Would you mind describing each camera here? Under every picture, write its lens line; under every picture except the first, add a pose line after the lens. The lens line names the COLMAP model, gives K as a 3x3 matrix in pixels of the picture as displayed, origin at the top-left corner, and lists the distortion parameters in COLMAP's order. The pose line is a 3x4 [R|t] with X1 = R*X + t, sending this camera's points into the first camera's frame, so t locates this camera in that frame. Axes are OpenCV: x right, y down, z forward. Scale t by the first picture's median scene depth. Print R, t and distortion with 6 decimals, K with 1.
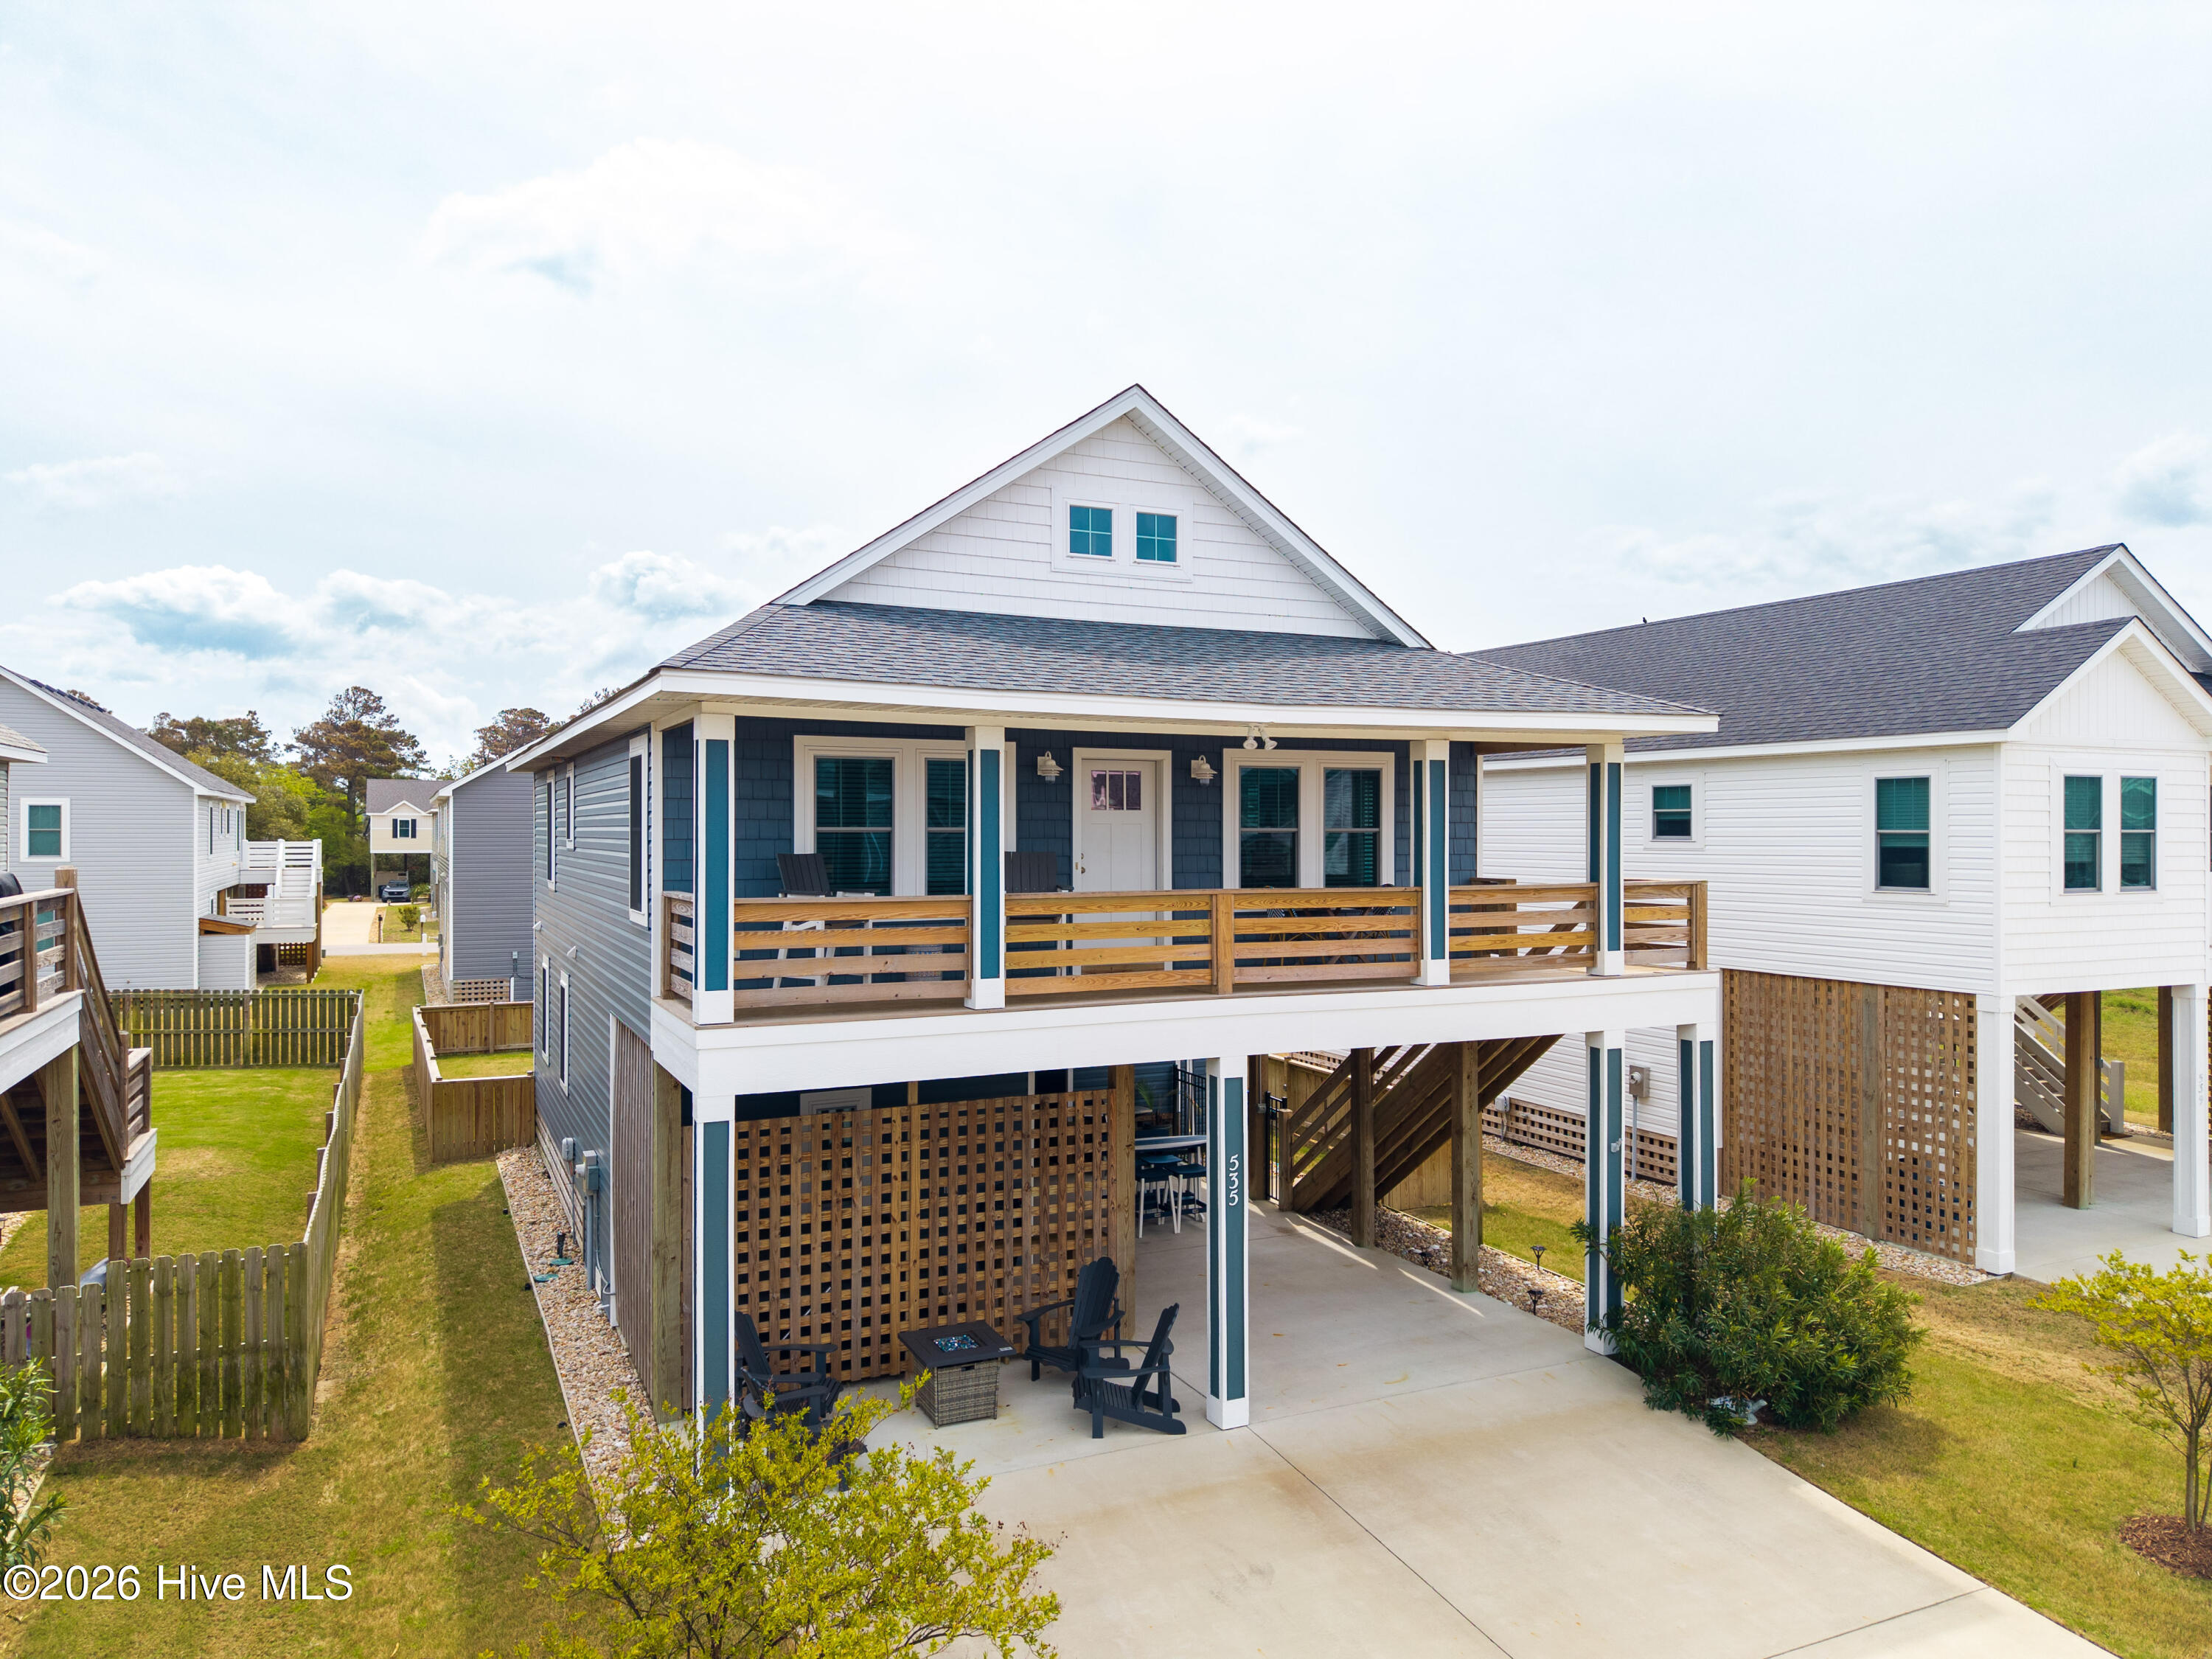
lens RADIAL K [[1487.2, 0, 1136.0], [0, 1487.2, 801.6], [0, 0, 1]] dist [0.028075, -0.029399]
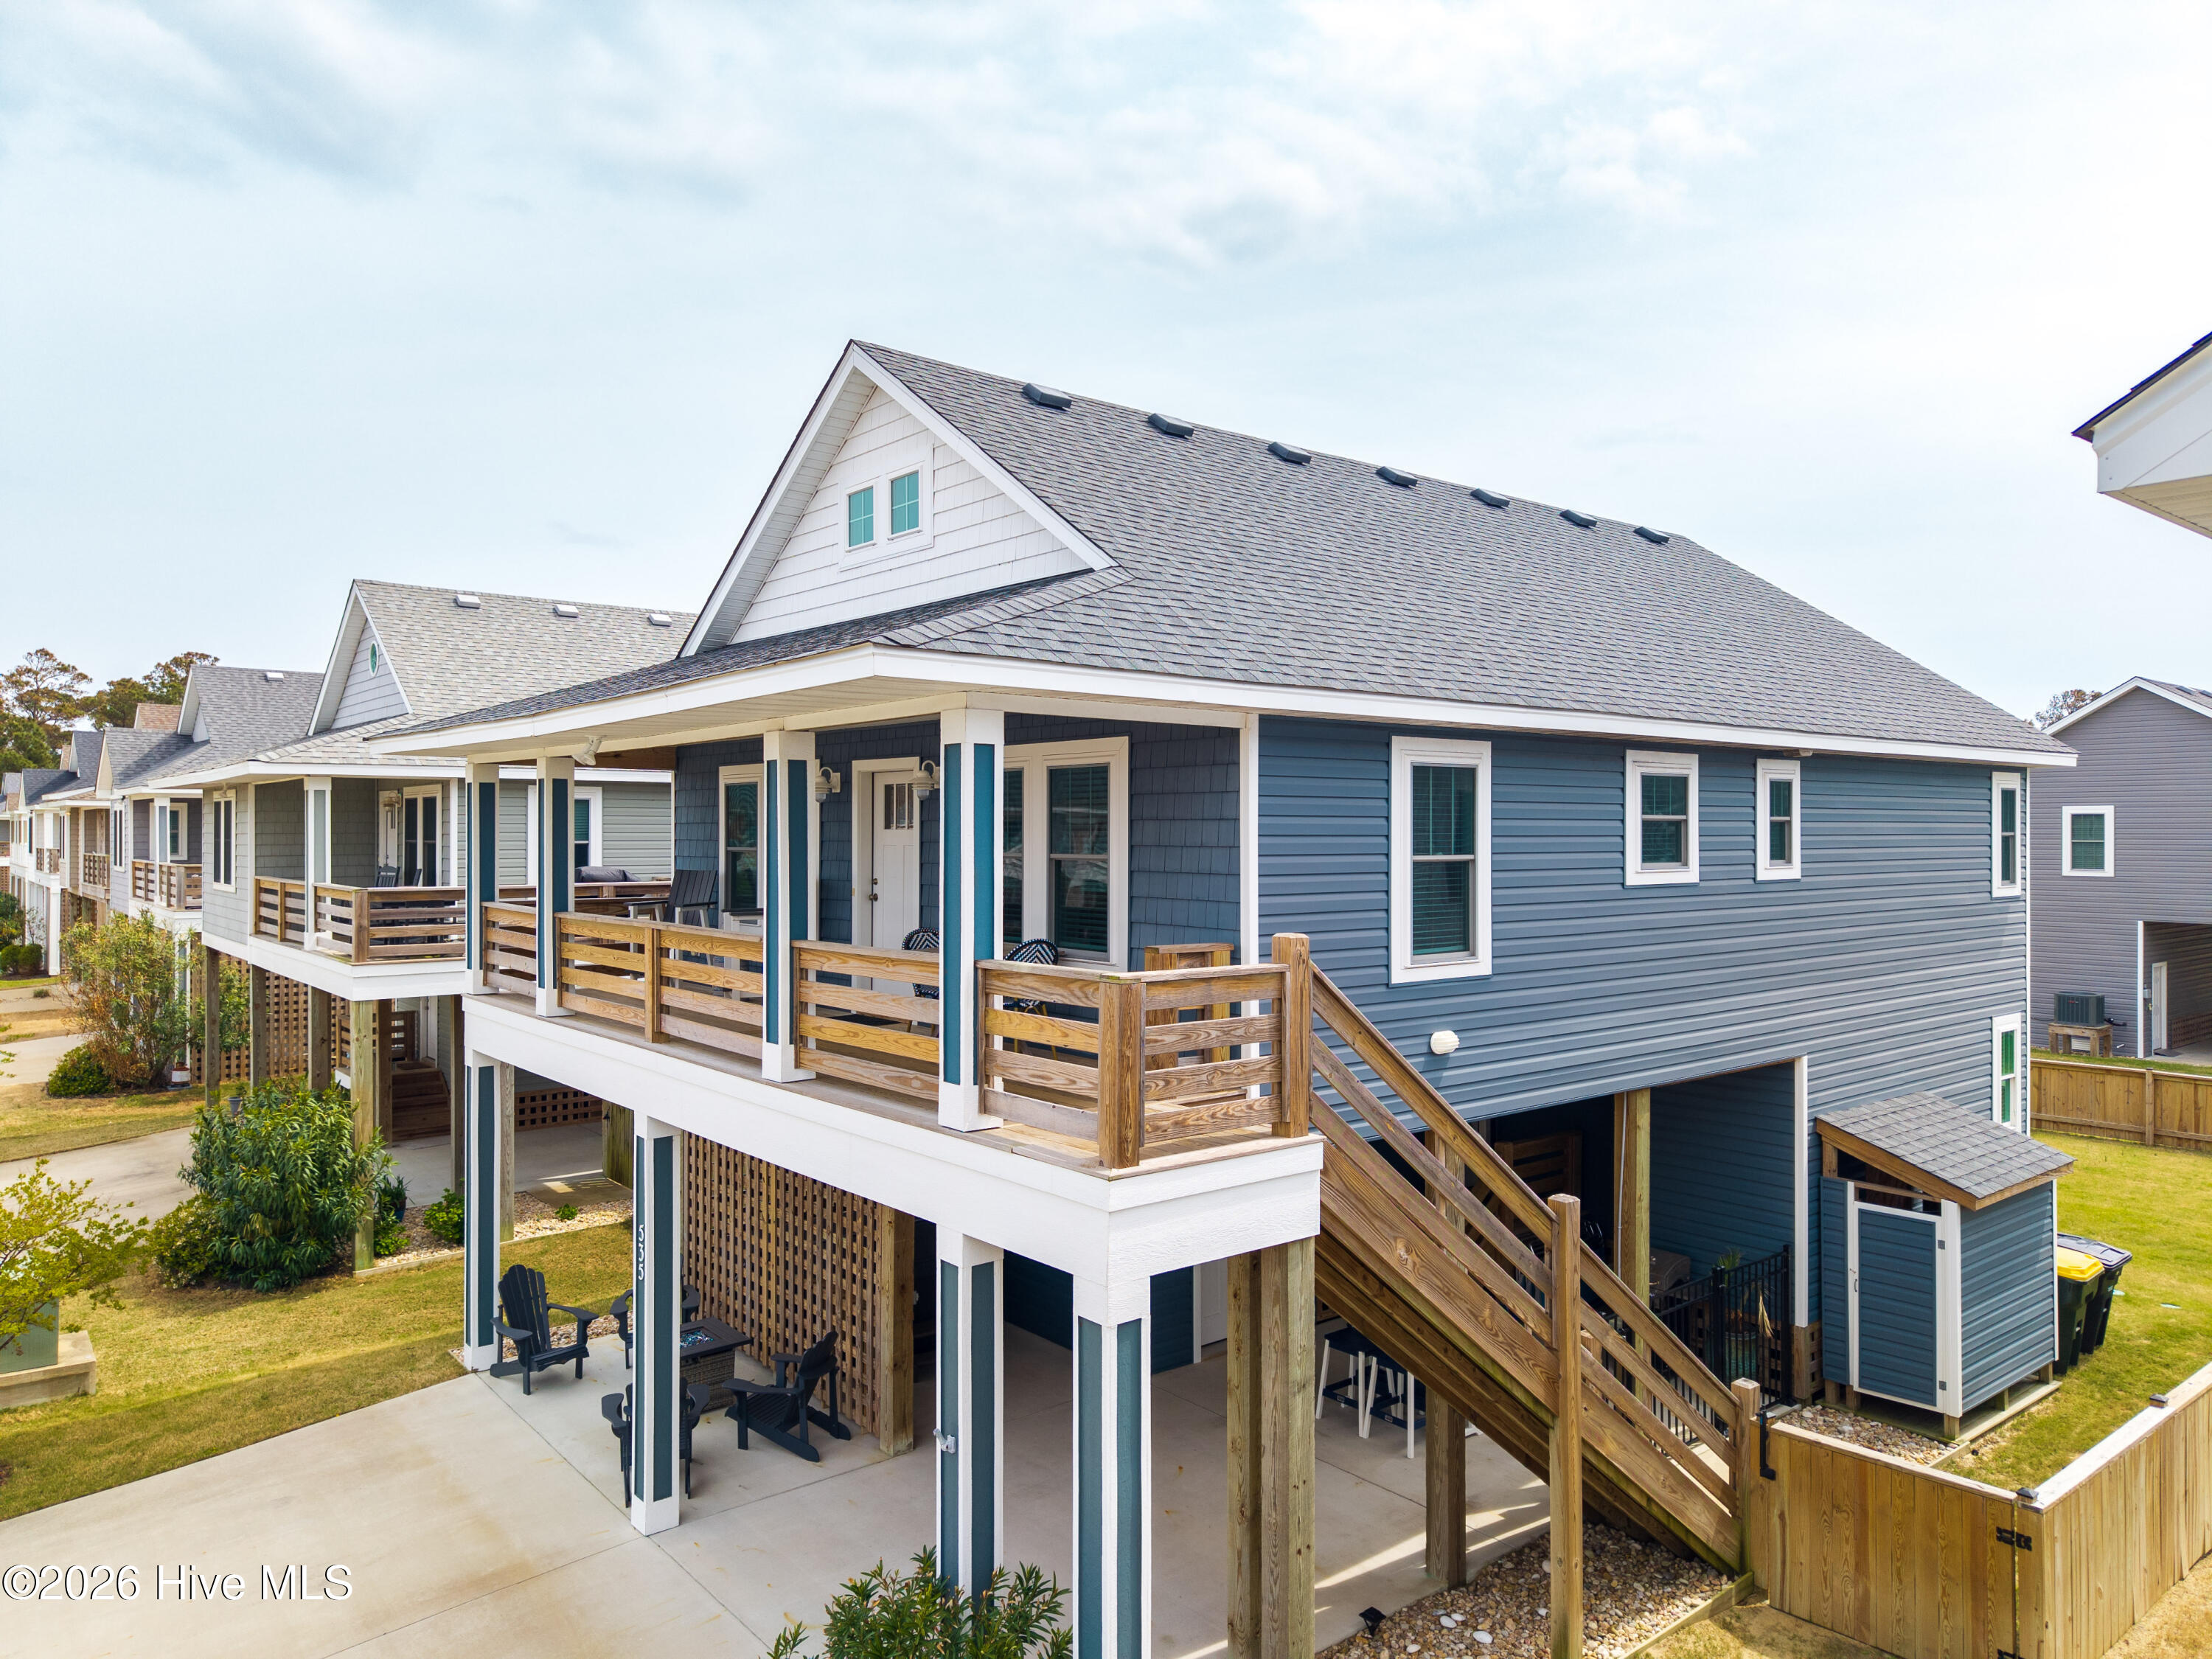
lens RADIAL K [[1487.2, 0, 1109.0], [0, 1487.2, 818.6], [0, 0, 1]] dist [0.028075, -0.029399]
pose [[0.230807, -0.009251, -0.972956, 0.867294], [0.018014, 0.999824, -0.005233, 0.005926], [0.972833, -0.016319, 0.230933, 0.932388]]
